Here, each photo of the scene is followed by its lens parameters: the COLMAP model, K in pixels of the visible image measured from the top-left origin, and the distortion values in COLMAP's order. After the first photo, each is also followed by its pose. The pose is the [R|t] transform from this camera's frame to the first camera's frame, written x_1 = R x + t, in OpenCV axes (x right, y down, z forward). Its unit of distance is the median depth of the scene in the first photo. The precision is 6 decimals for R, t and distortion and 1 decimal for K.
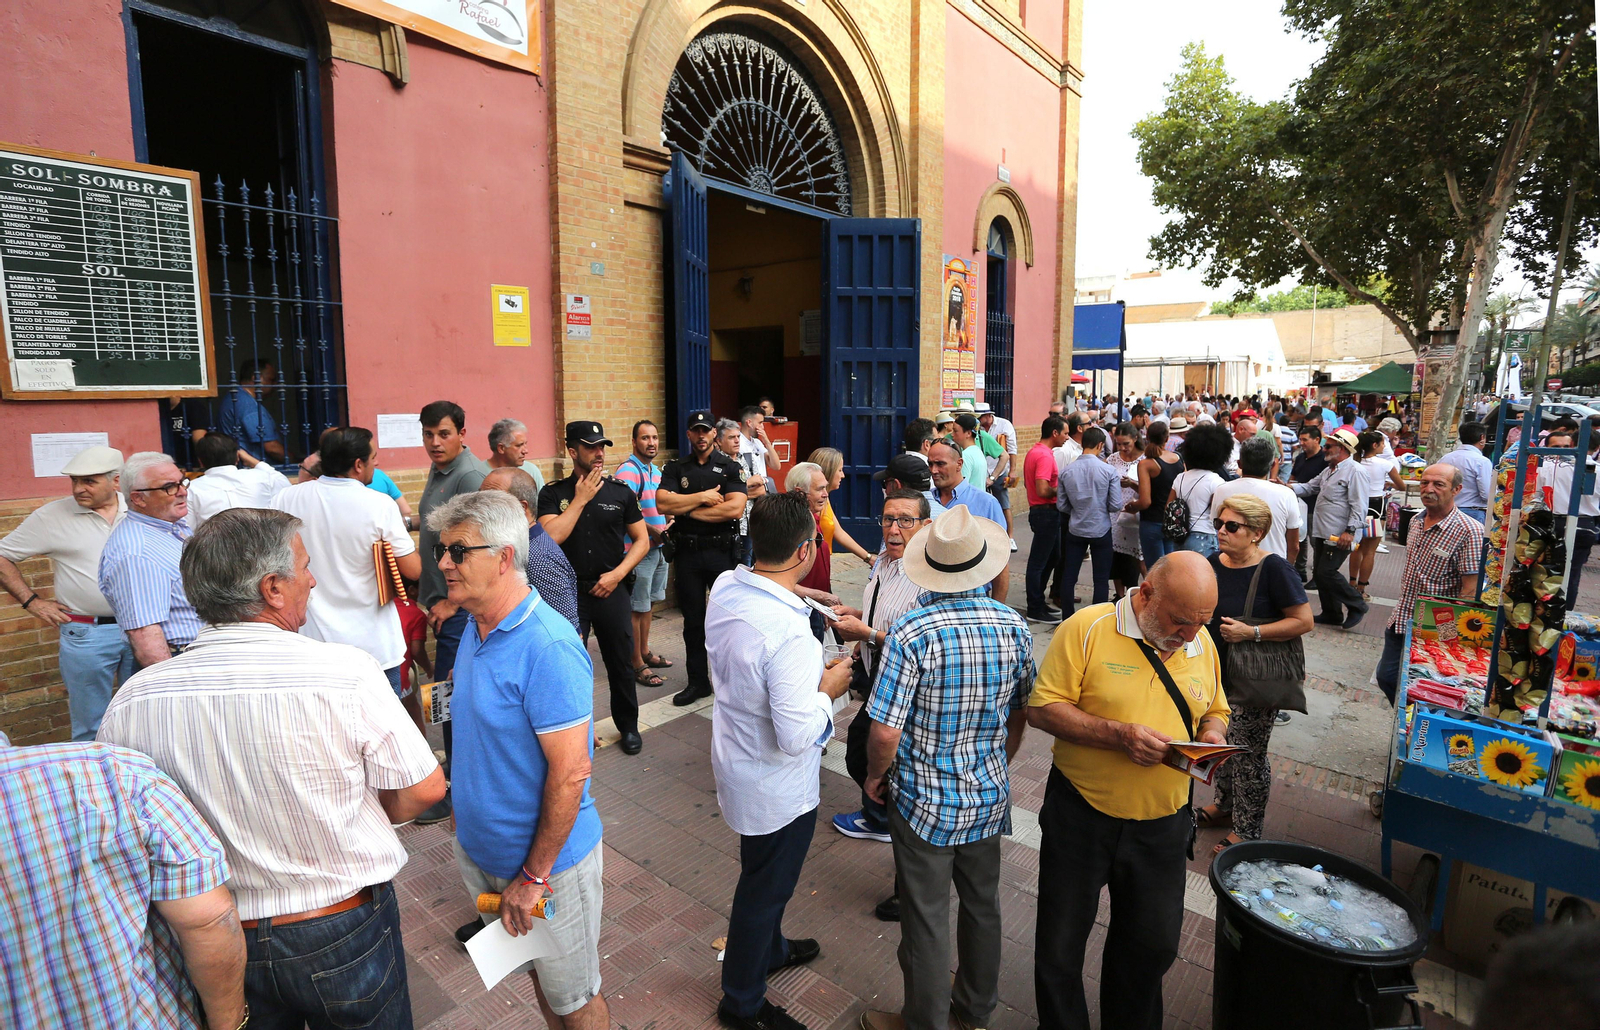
lens RADIAL K [[804.8, 0, 774.3], [0, 804.8, 491.1], [0, 0, 1]] dist [-0.067003, 0.028120]
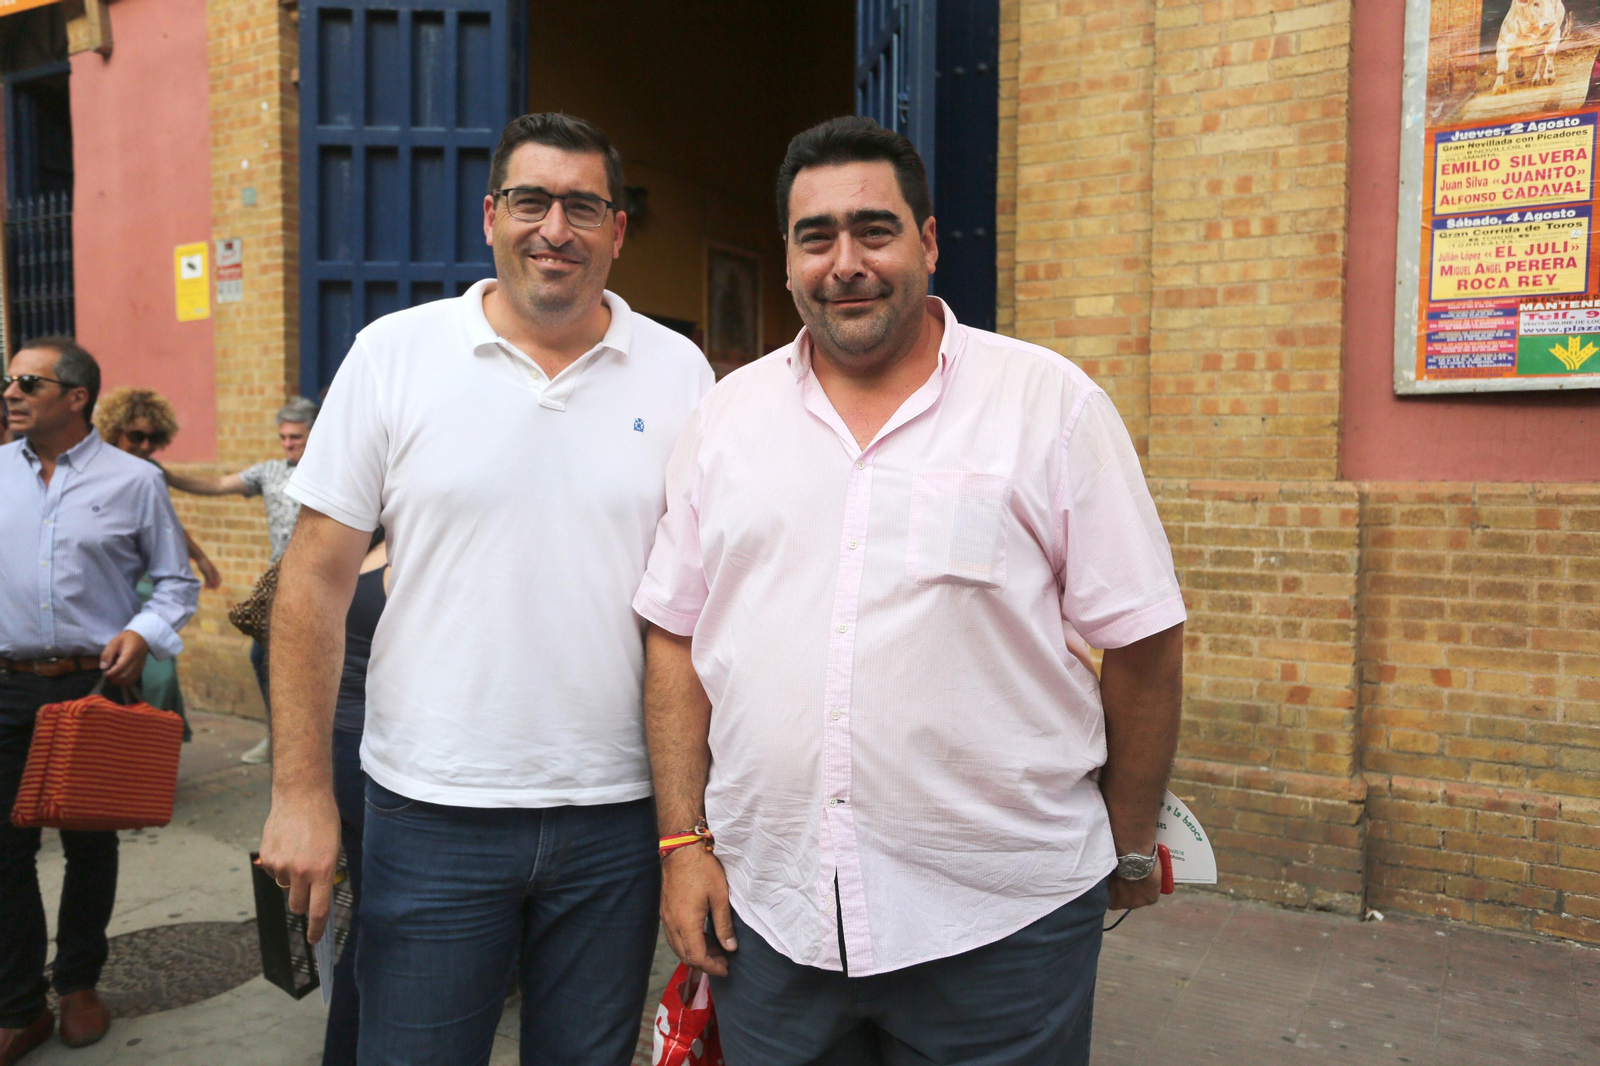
lens RADIAL K [[1231.8, 0, 800.0], [0, 1231.8, 533.0], [0, 0, 1]] dist [-0.035077, 0.063272]
pose [[0.171425, 0.060478, -0.983339, 0.940560], [-0.124025, 0.991498, 0.039359, -0.086821], [0.977359, 0.115211, 0.177468, 1.314731]]
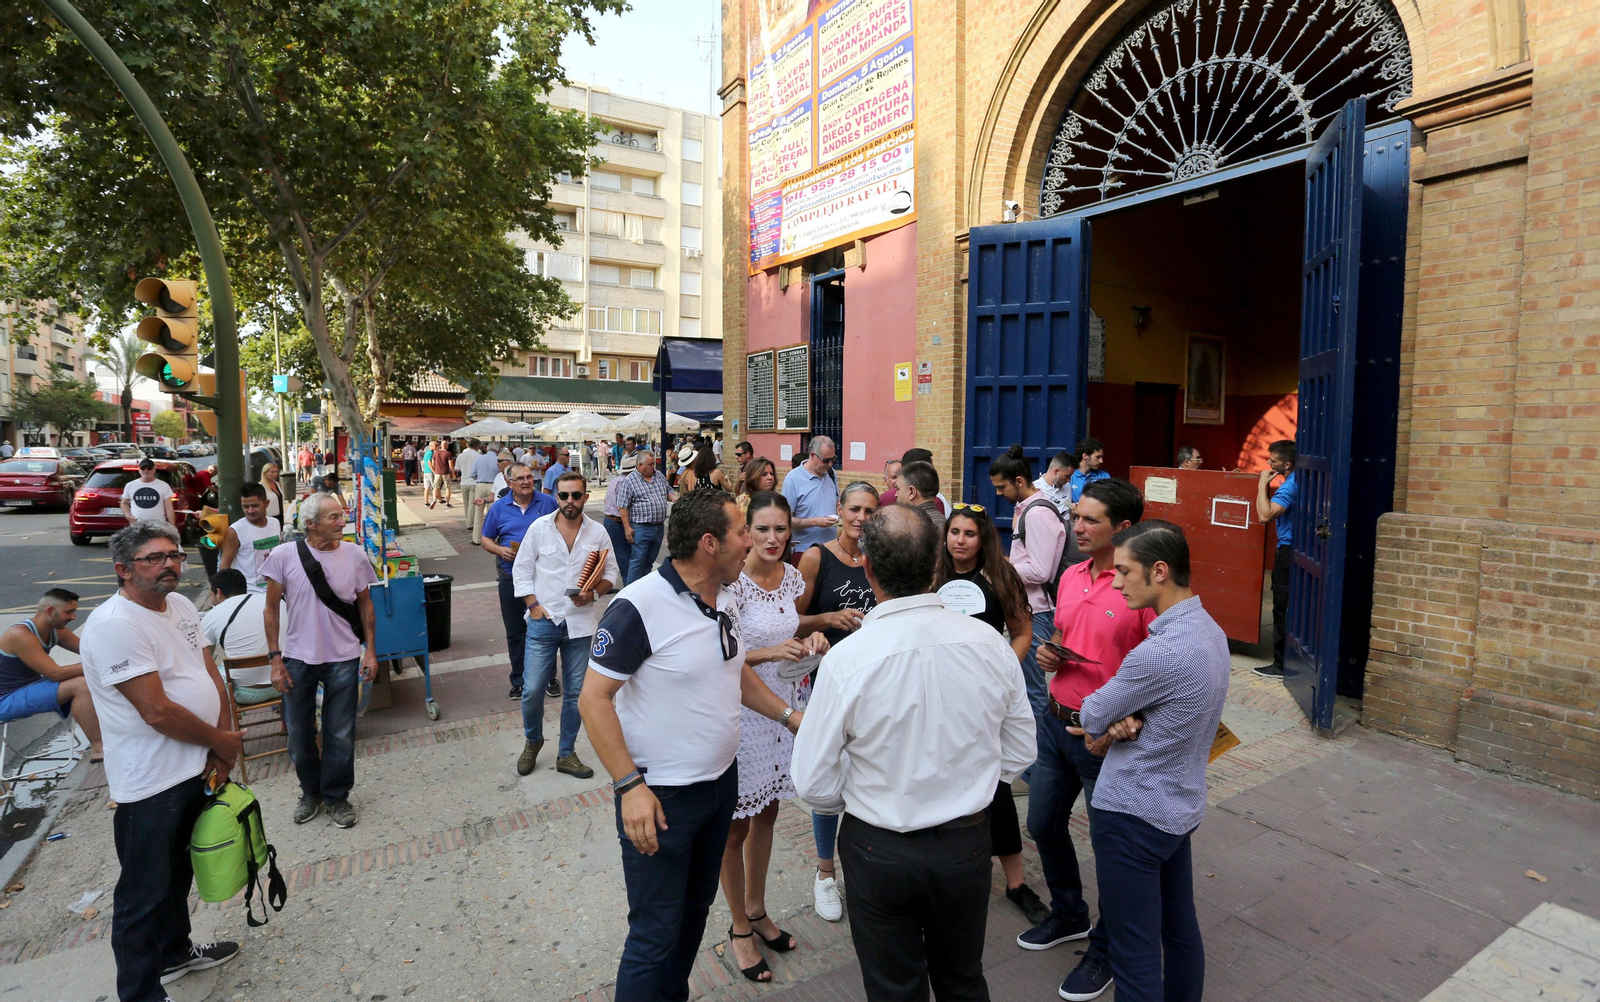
lens RADIAL K [[813.4, 0, 773.5], [0, 813.4, 496.3], [0, 0, 1]] dist [-0.068738, 0.027198]
pose [[-0.344884, 0.070530, -0.935992, 1.184095], [-0.115693, 0.986375, 0.116956, -0.144408], [0.931488, 0.148624, -0.332025, 1.237627]]
